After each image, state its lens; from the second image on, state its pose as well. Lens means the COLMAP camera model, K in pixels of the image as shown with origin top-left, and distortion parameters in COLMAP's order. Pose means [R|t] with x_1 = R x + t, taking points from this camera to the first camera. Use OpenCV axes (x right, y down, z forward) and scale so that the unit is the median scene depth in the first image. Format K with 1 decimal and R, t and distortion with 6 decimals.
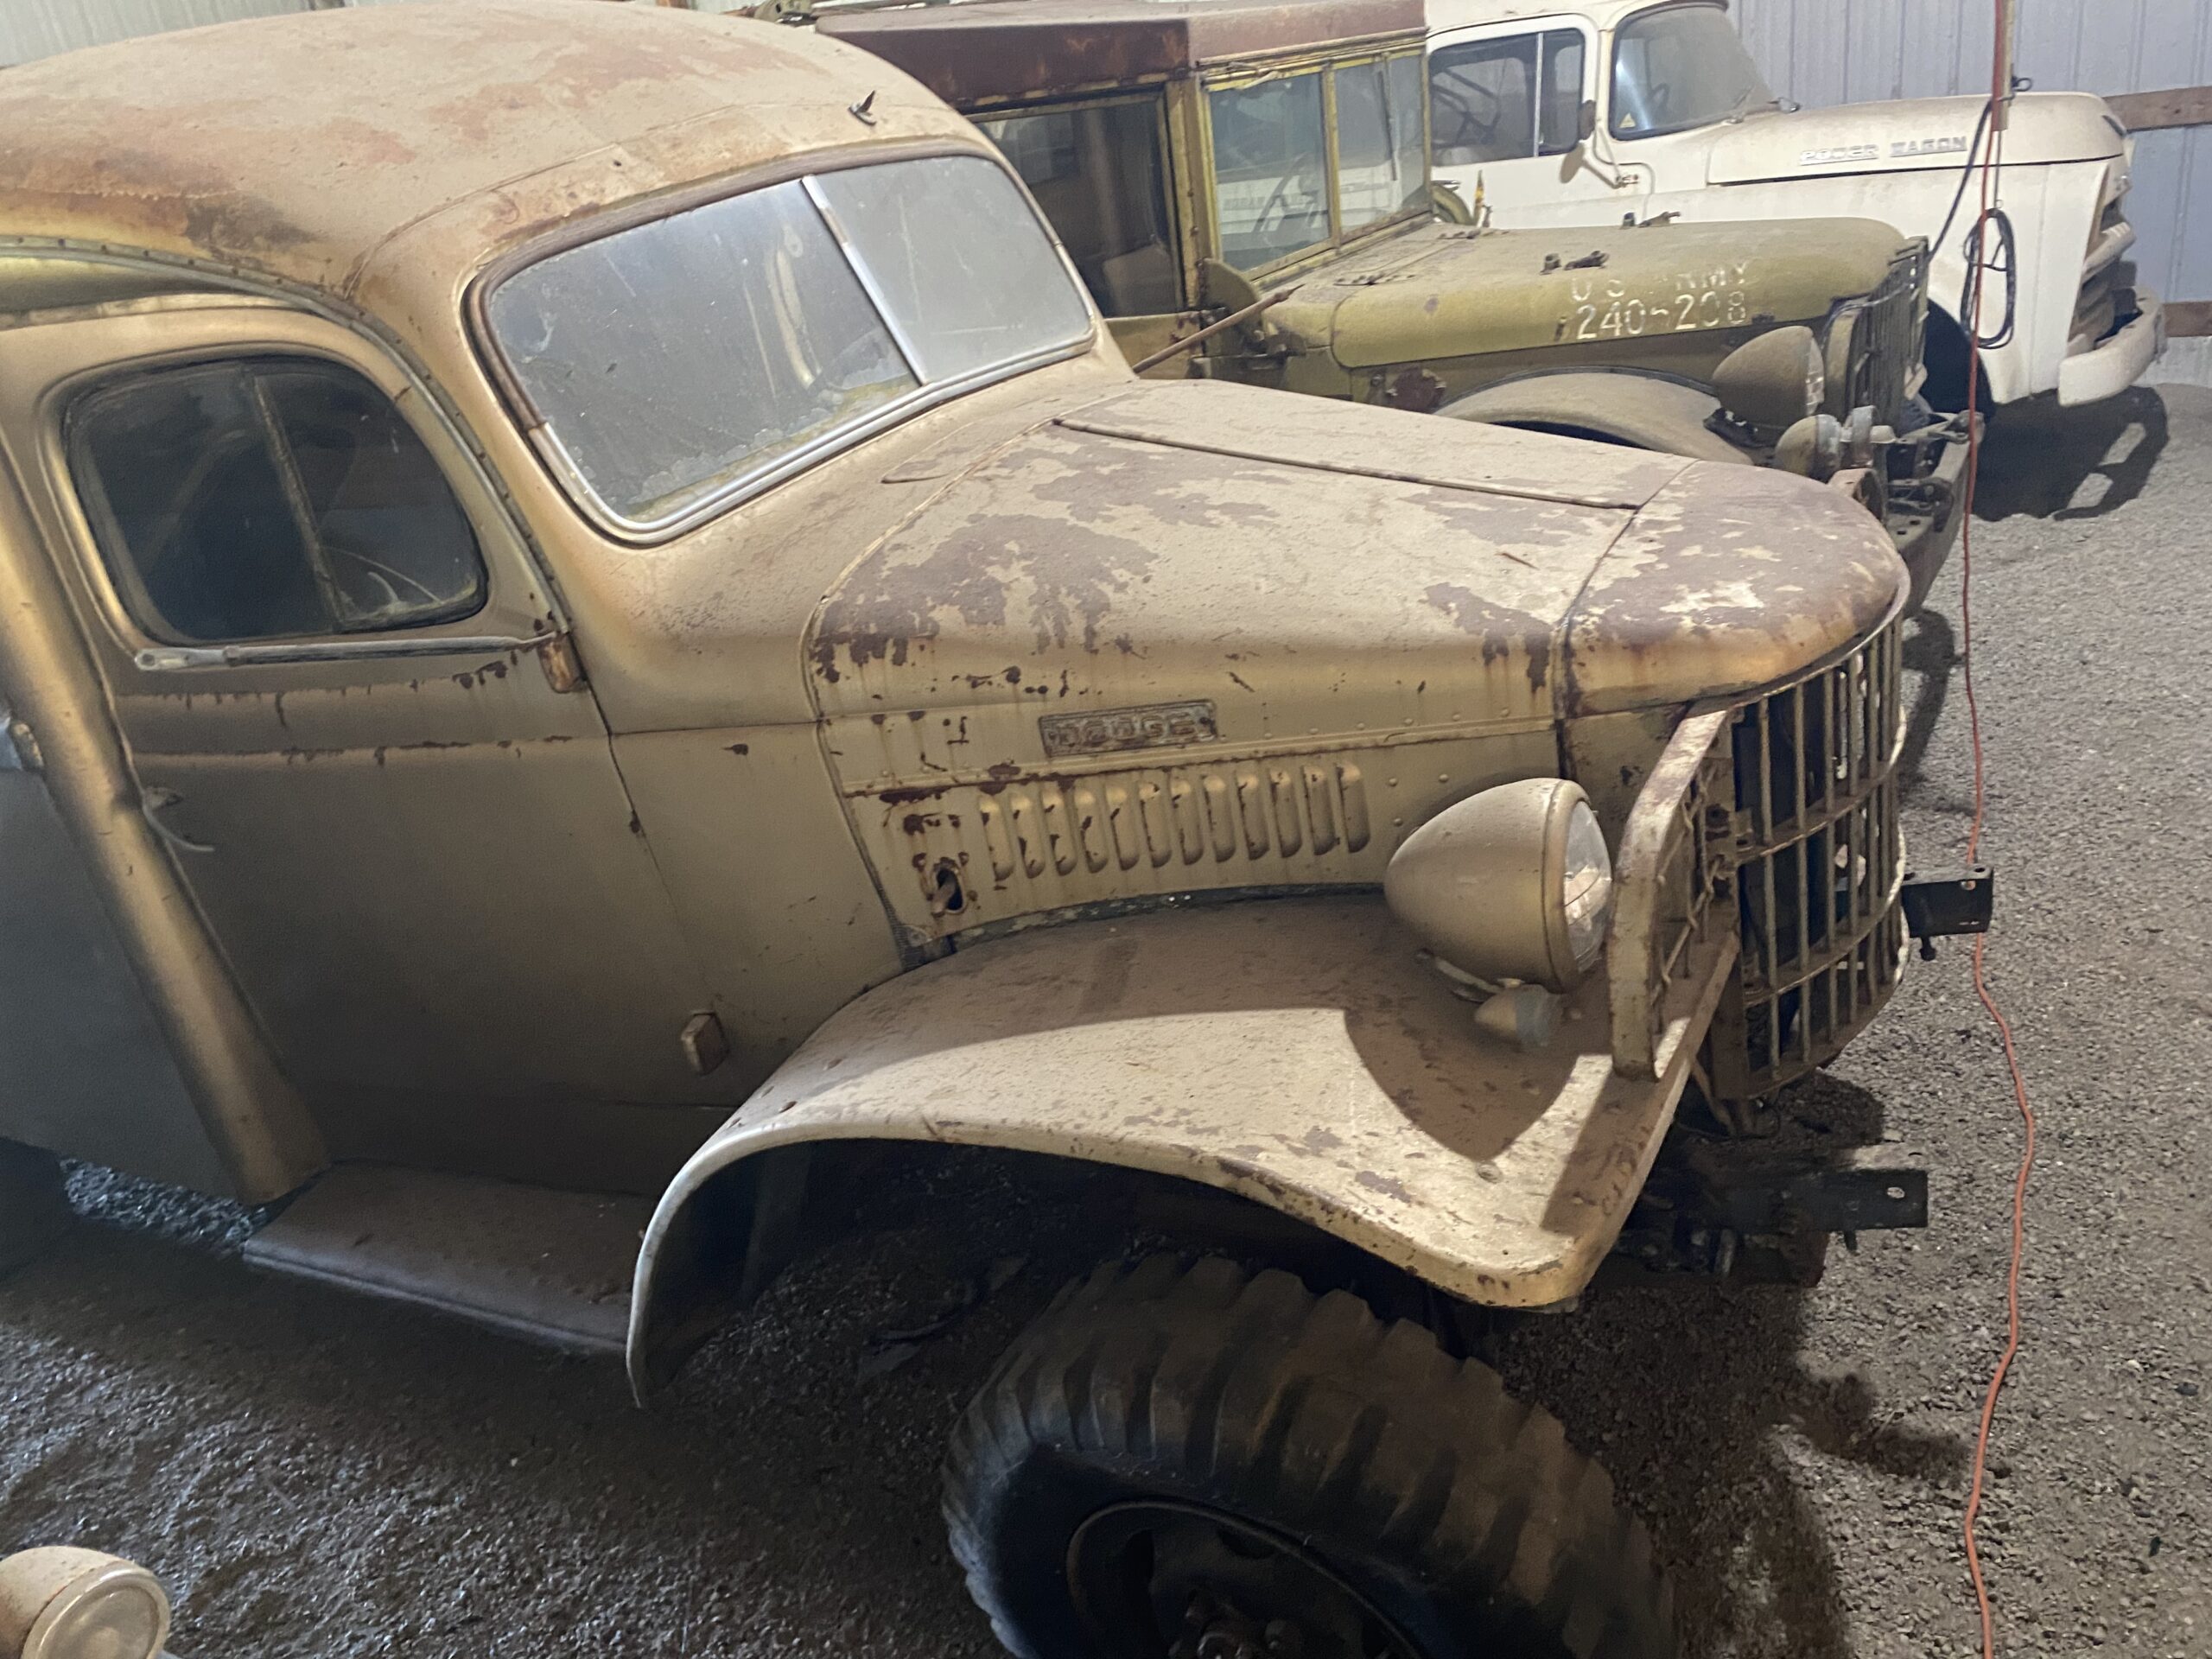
lens RADIAL K [[1746.6, 0, 1106.0], [0, 1746.6, 829.5], [0, 0, 1]] dist [0.038018, -0.032918]
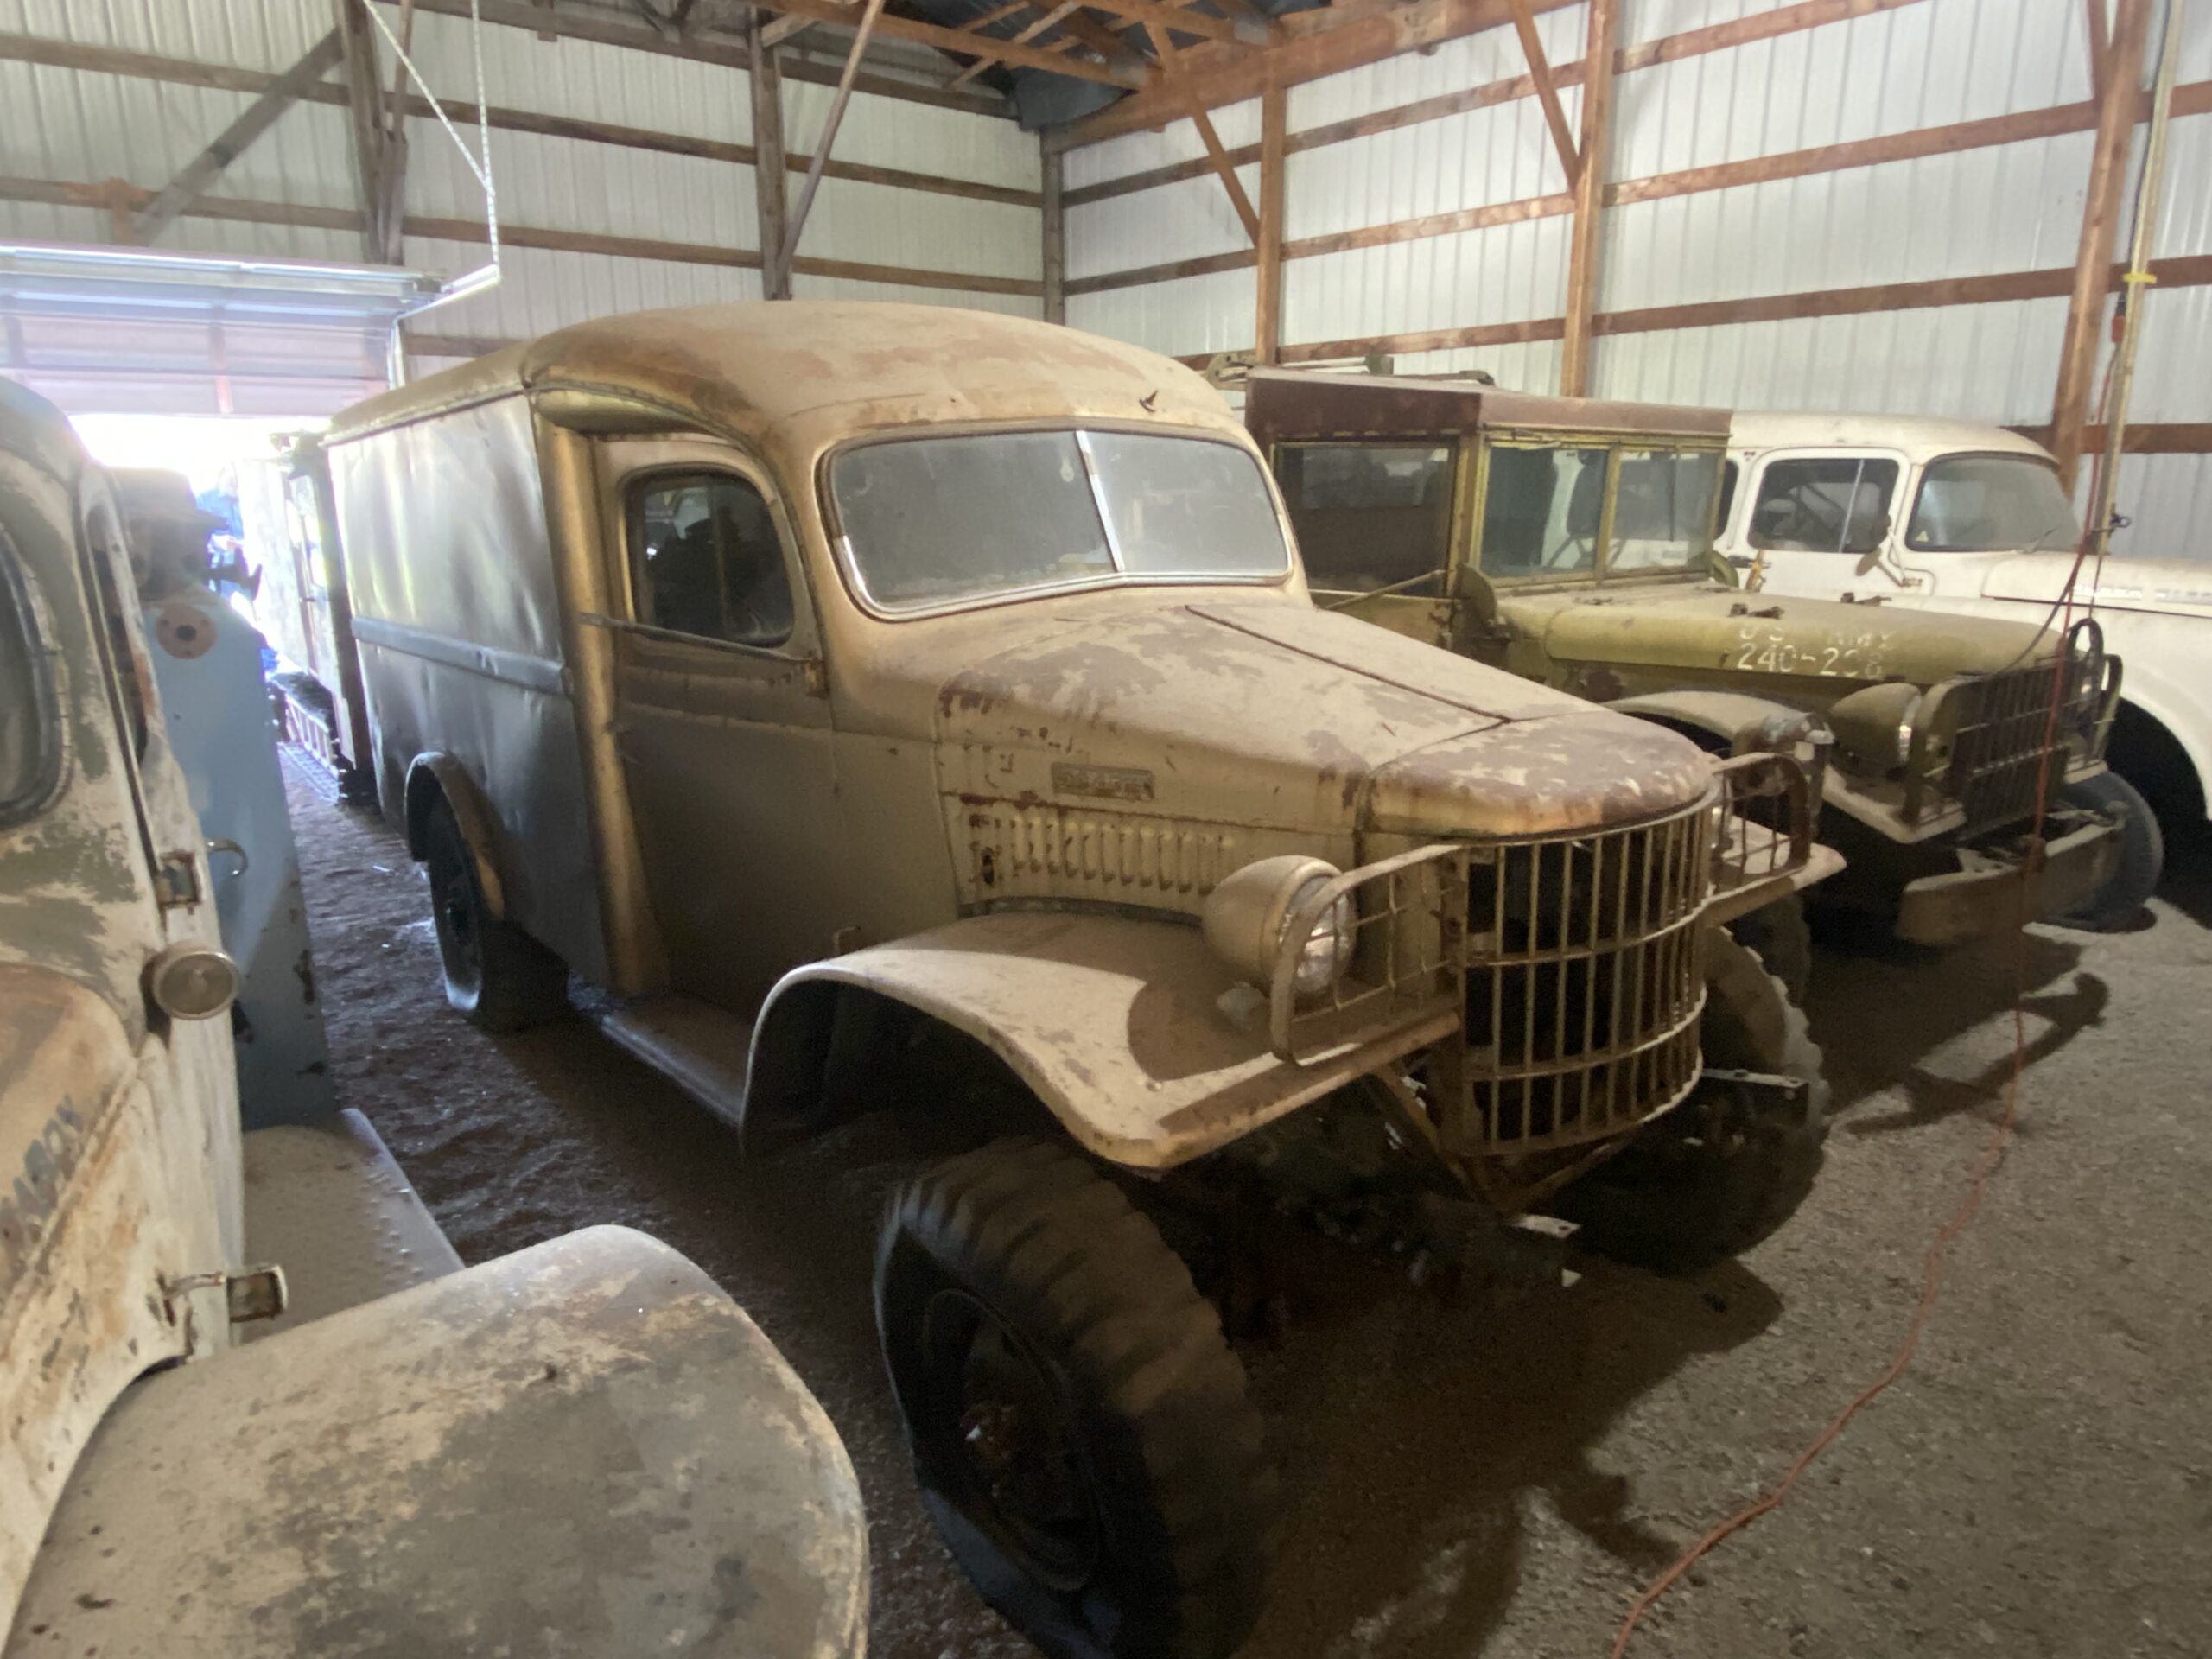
lens RADIAL K [[1351.1, 0, 1111.2], [0, 1351.1, 826.5], [0, 0, 1]] dist [0.089948, -0.107343]
pose [[0.920246, 0.226620, -0.319046, 0.319809], [-0.267232, 0.959489, -0.089264, 0.064251], [0.285892, 0.167404, 0.943526, -0.067530]]
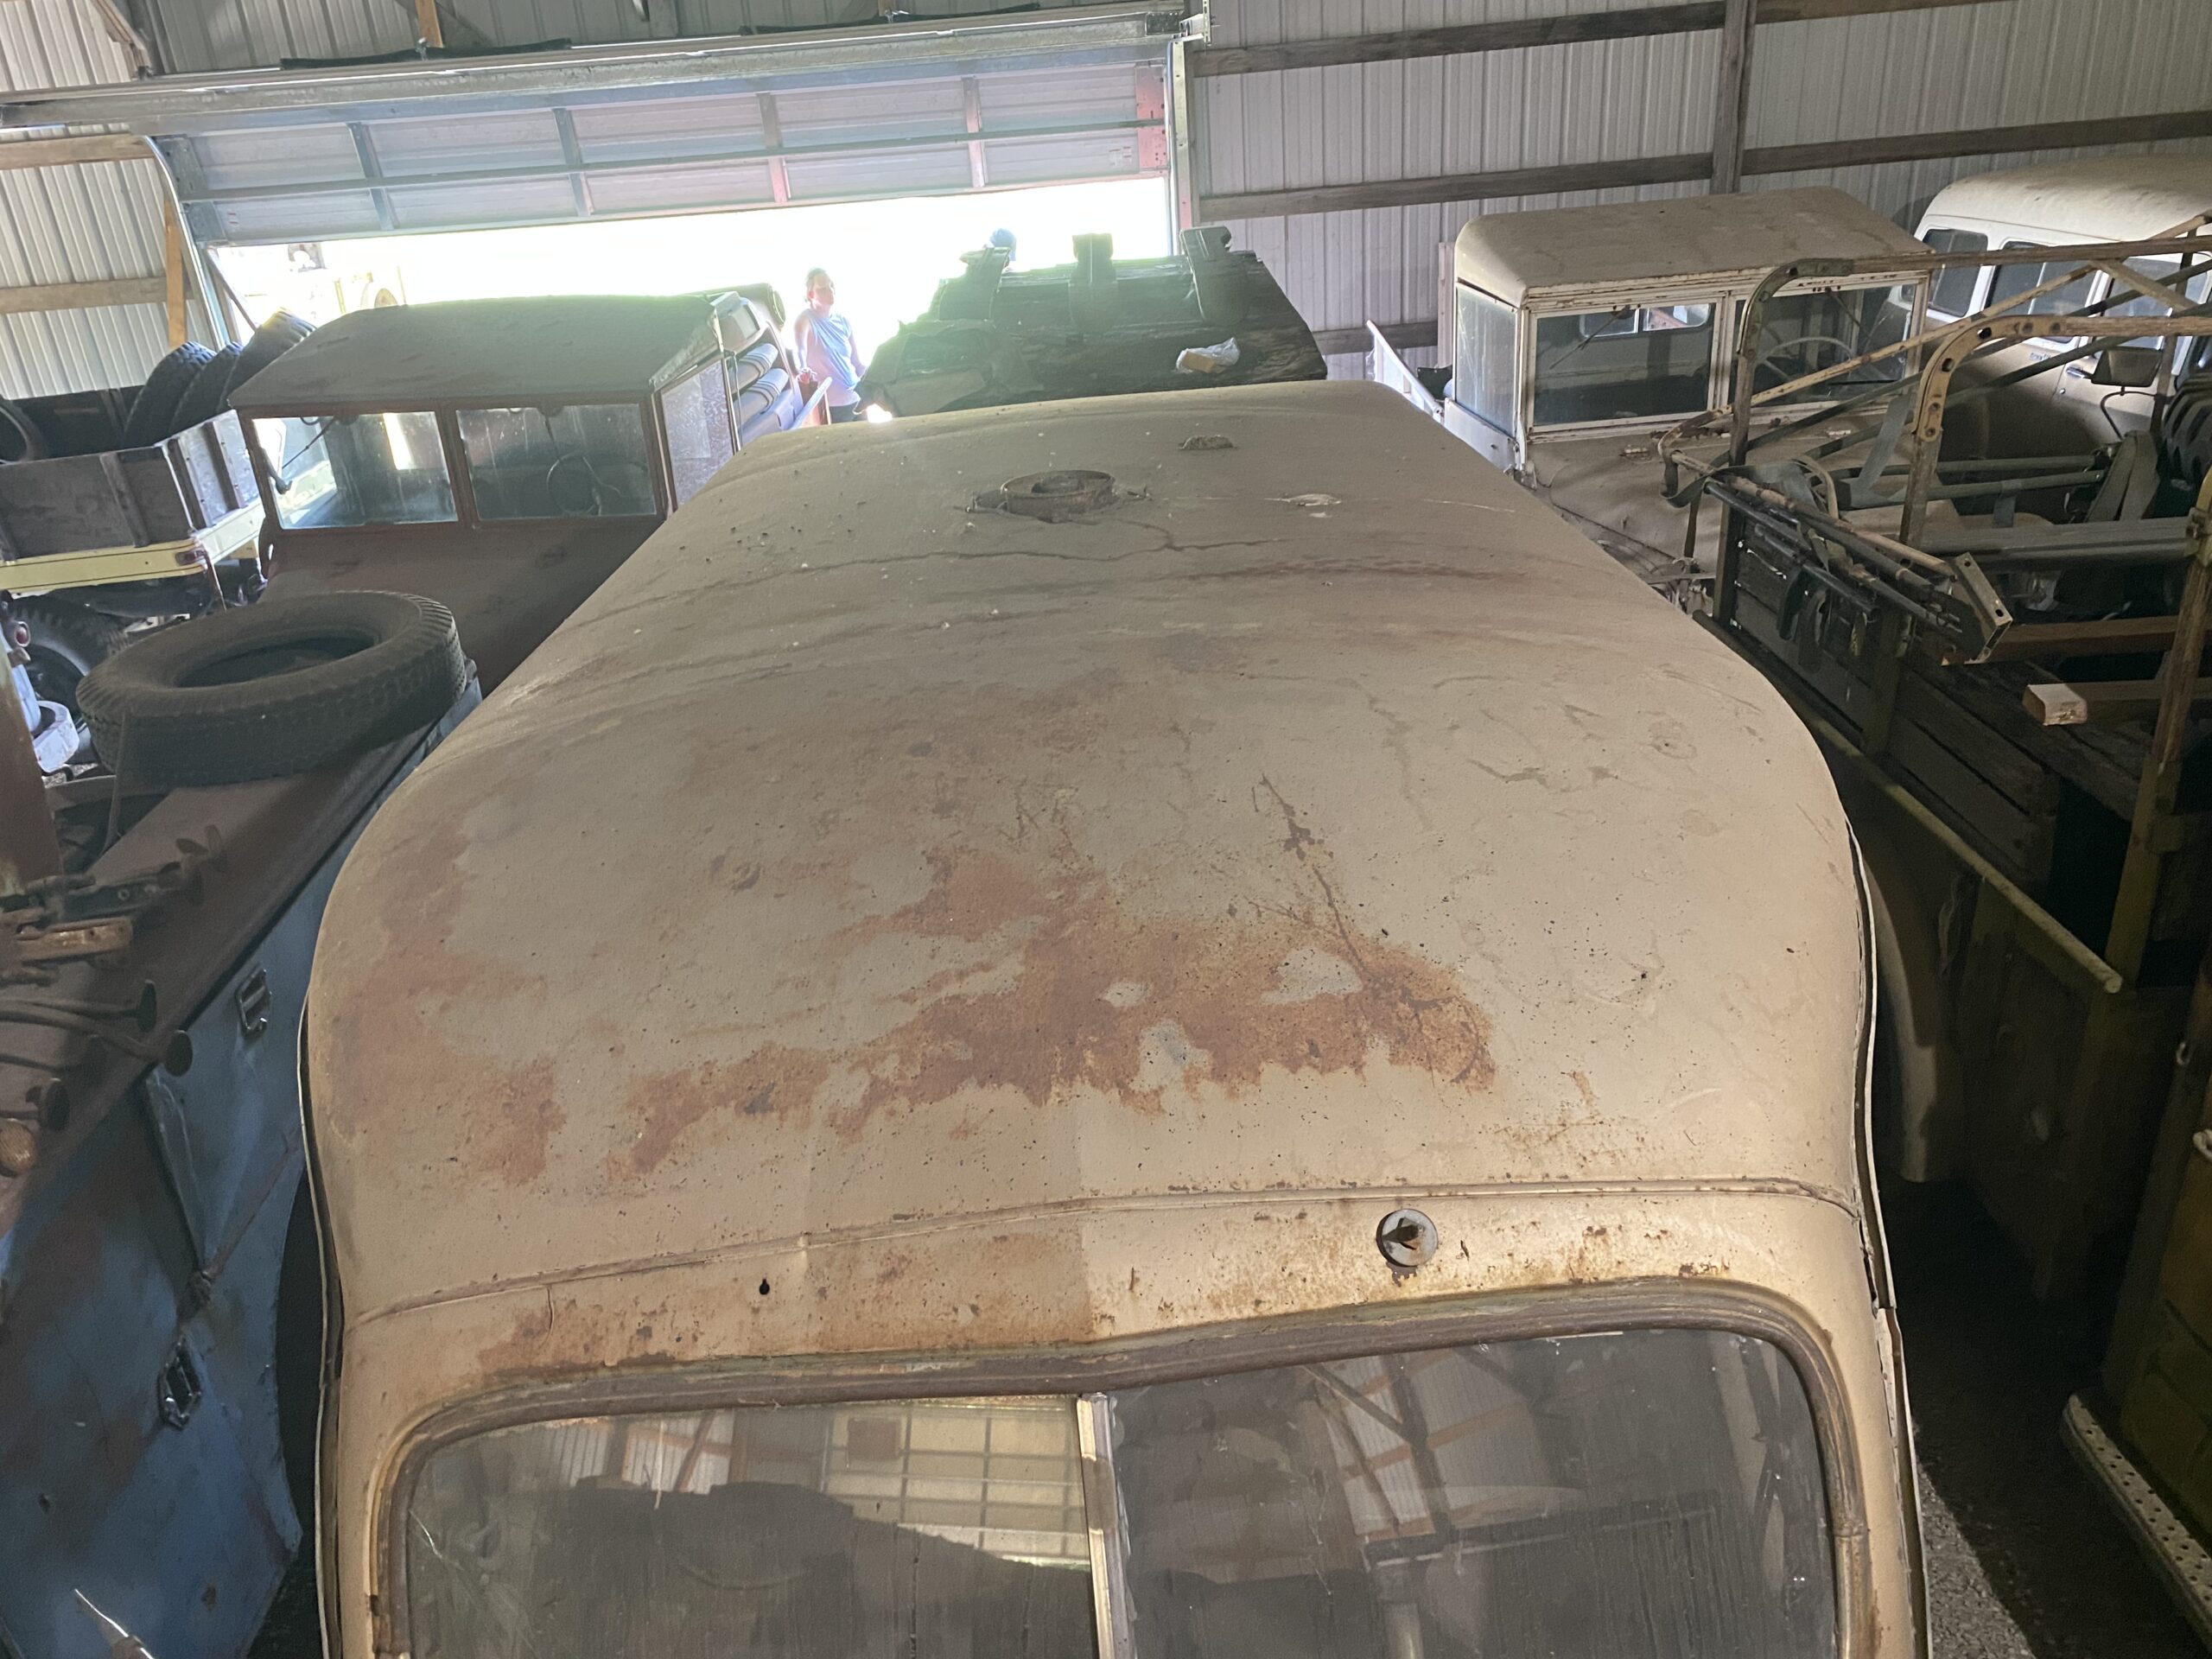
lens RADIAL K [[1706.5, 0, 1101.6], [0, 1706.5, 828.5], [0, 0, 1]] dist [0.012503, -0.007648]
pose [[0.517919, 0.446791, -0.729478, 0.150917], [-0.341521, 0.889850, 0.302540, -0.700957], [0.784298, 0.092441, 0.613458, 0.652168]]
